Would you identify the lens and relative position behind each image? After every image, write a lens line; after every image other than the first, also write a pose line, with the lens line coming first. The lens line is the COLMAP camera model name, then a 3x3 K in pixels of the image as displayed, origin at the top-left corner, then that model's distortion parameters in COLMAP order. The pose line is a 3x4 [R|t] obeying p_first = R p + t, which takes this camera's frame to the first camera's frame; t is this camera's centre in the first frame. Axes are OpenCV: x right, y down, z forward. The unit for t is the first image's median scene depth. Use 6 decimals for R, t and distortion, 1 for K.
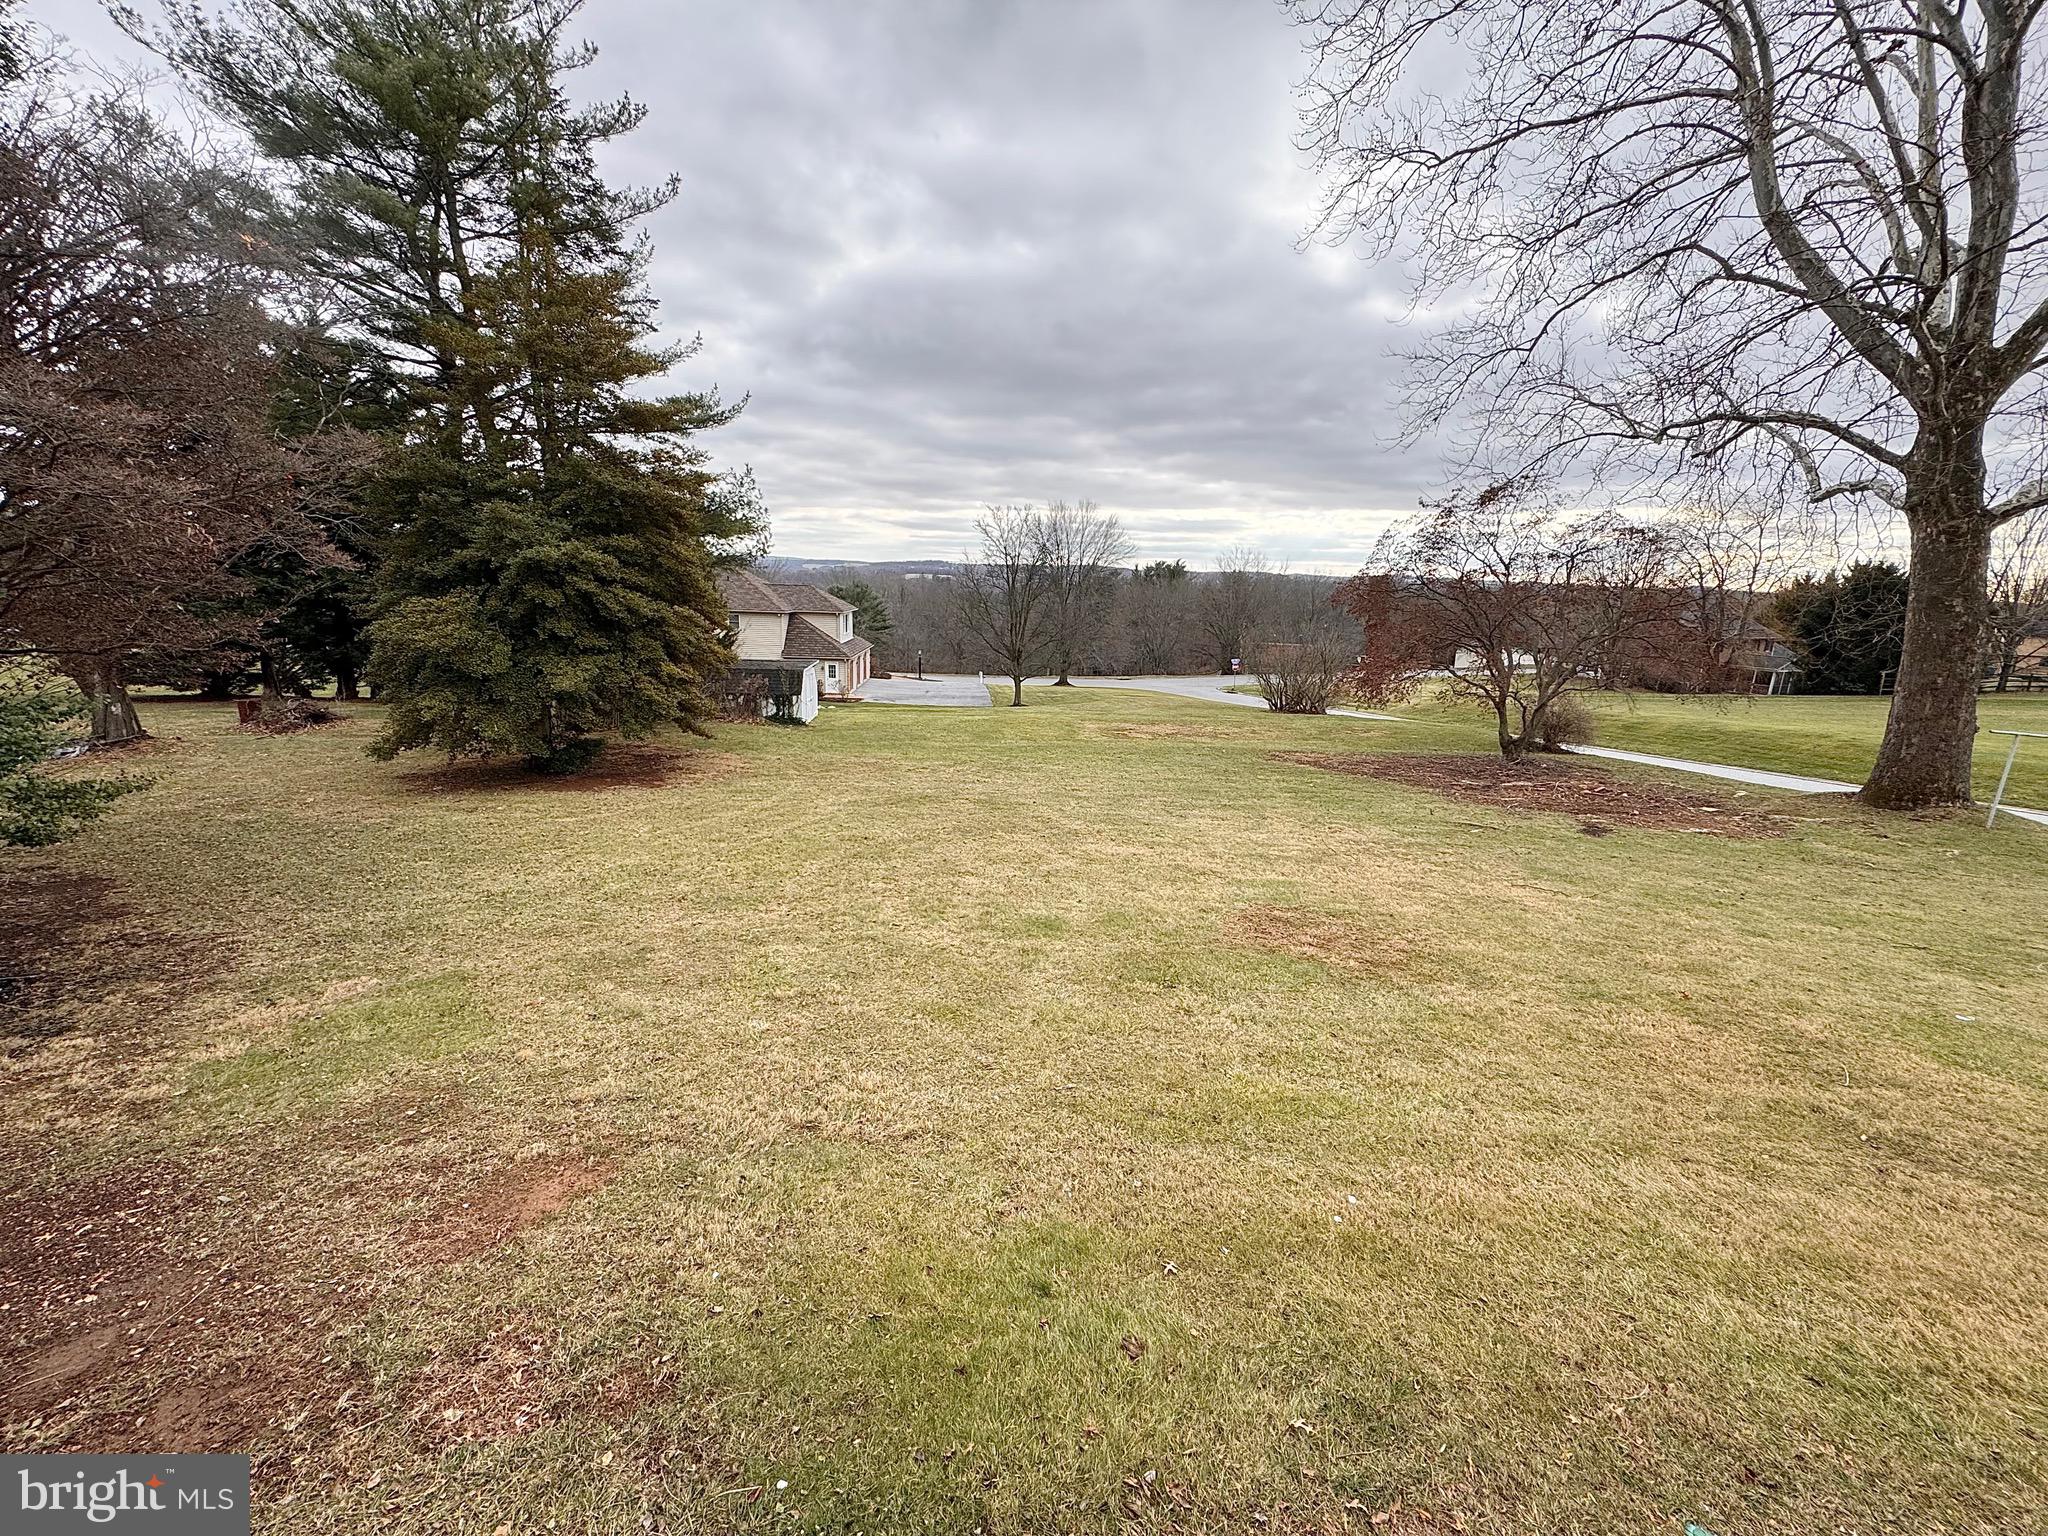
lens RADIAL K [[816.5, 0, 1024.0], [0, 816.5, 768.0], [0, 0, 1]] dist [-0.003764, -0.000696]
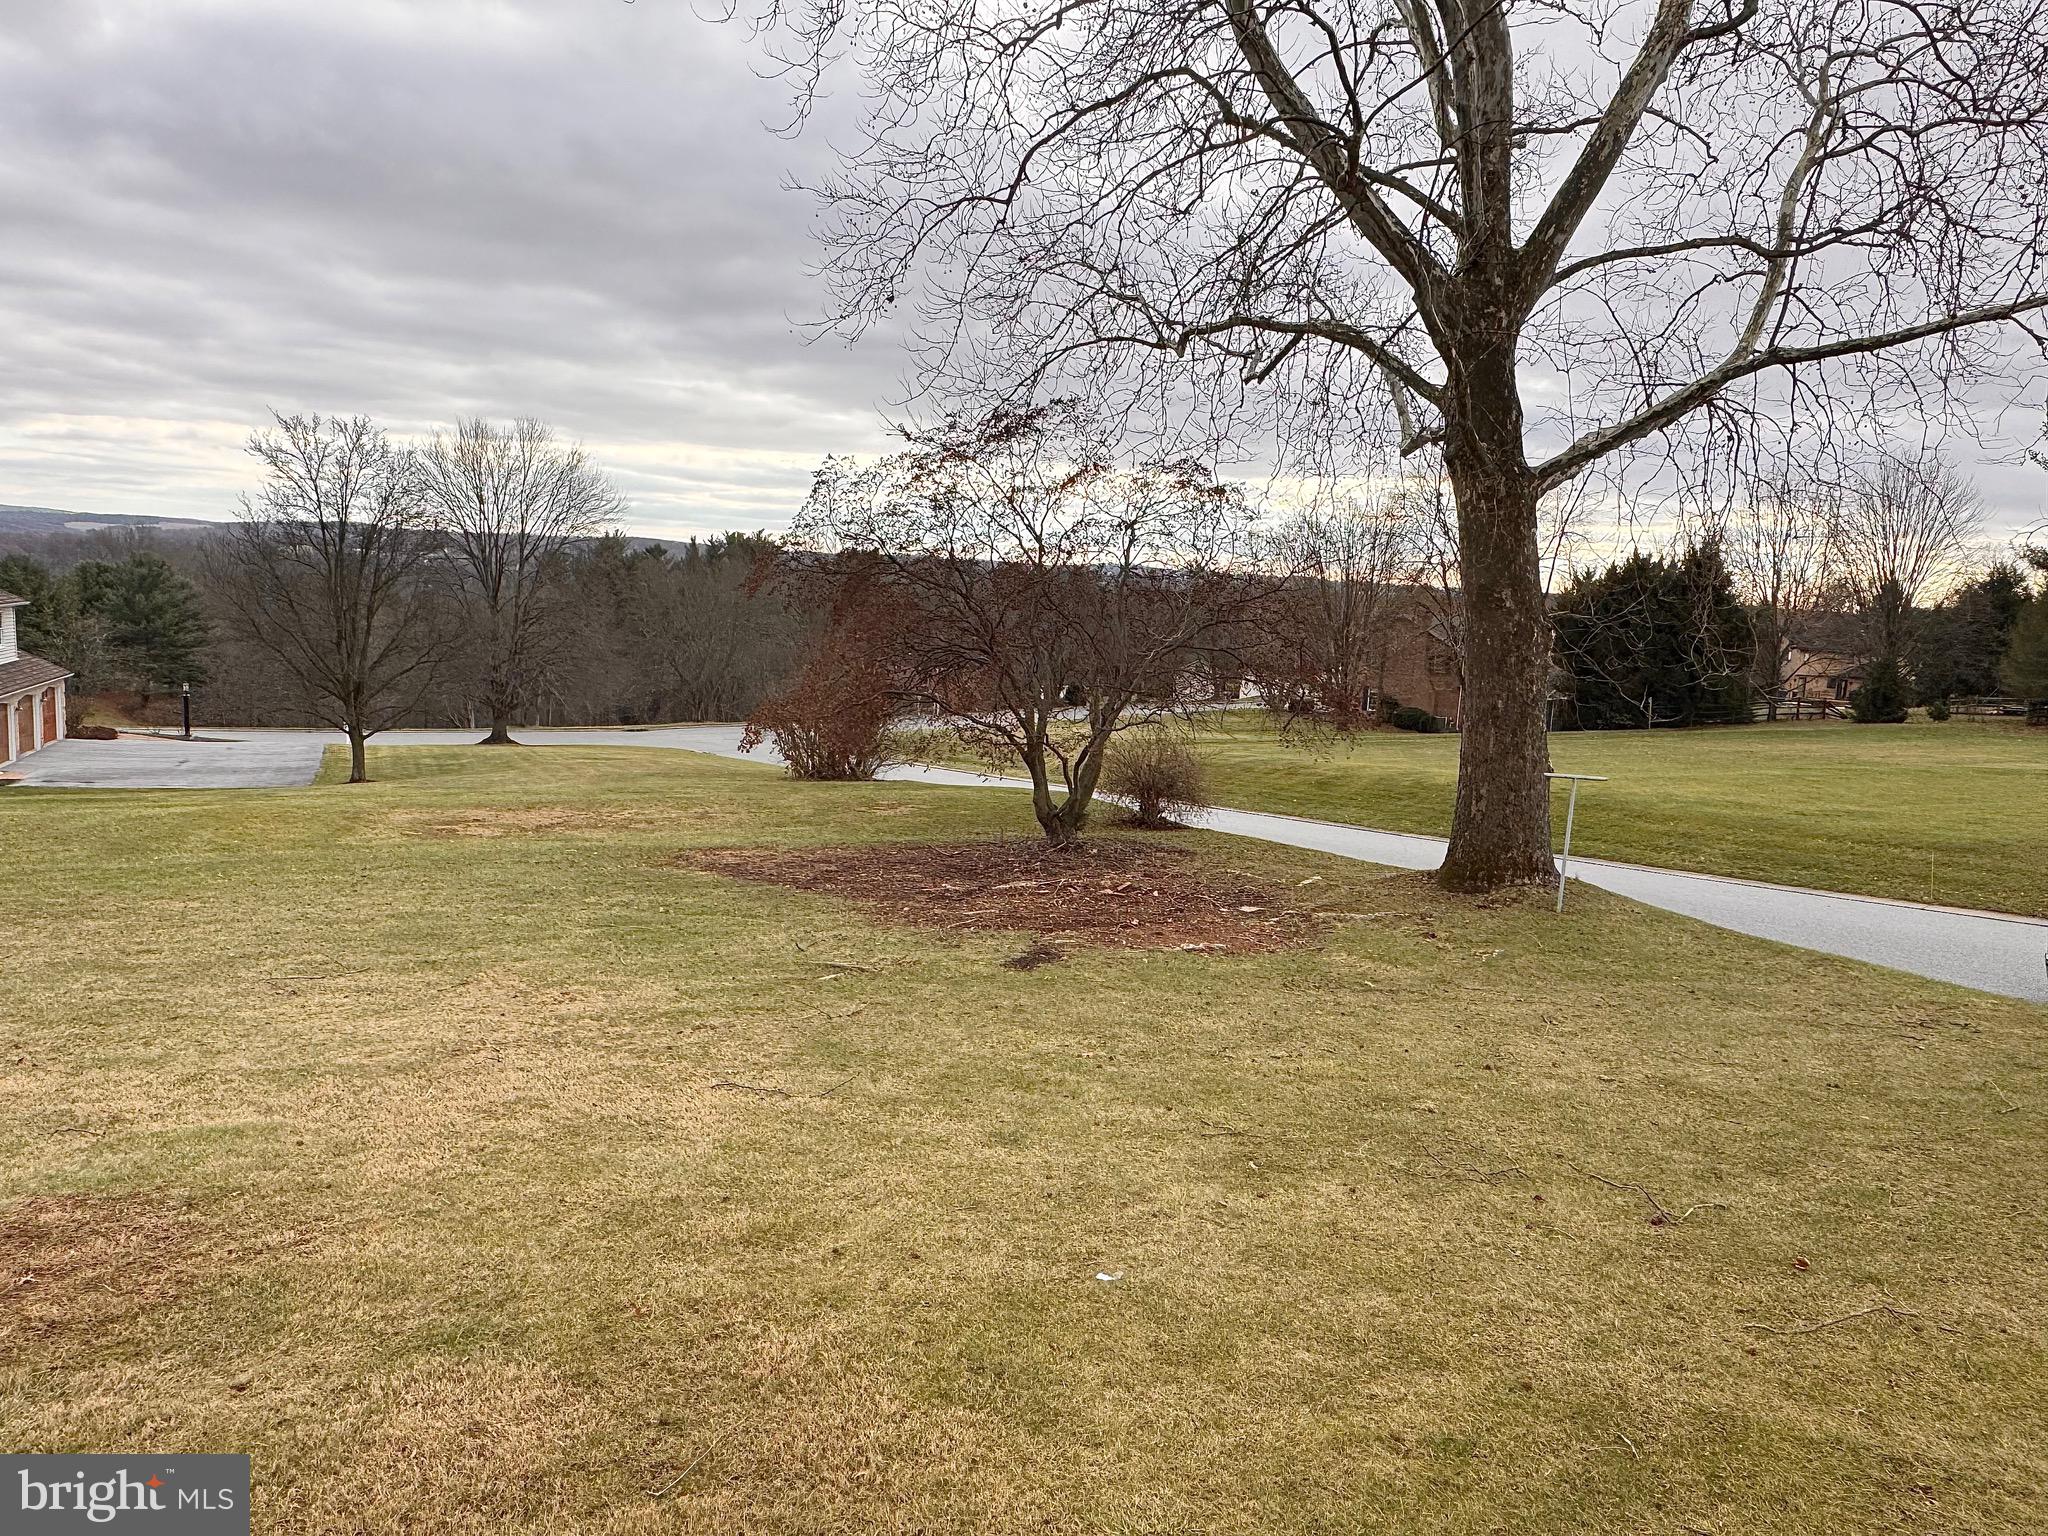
lens RADIAL K [[1364.3, 0, 1024.0], [0, 1364.3, 768.0], [0, 0, 1]] dist [-0.008471, -0.001608]
pose [[0.939989, -0.030400, 0.339847, 0.109422], [0.057105, 0.995991, -0.068856, 0.001392], [-0.336392, 0.084131, 0.937957, 0.012599]]
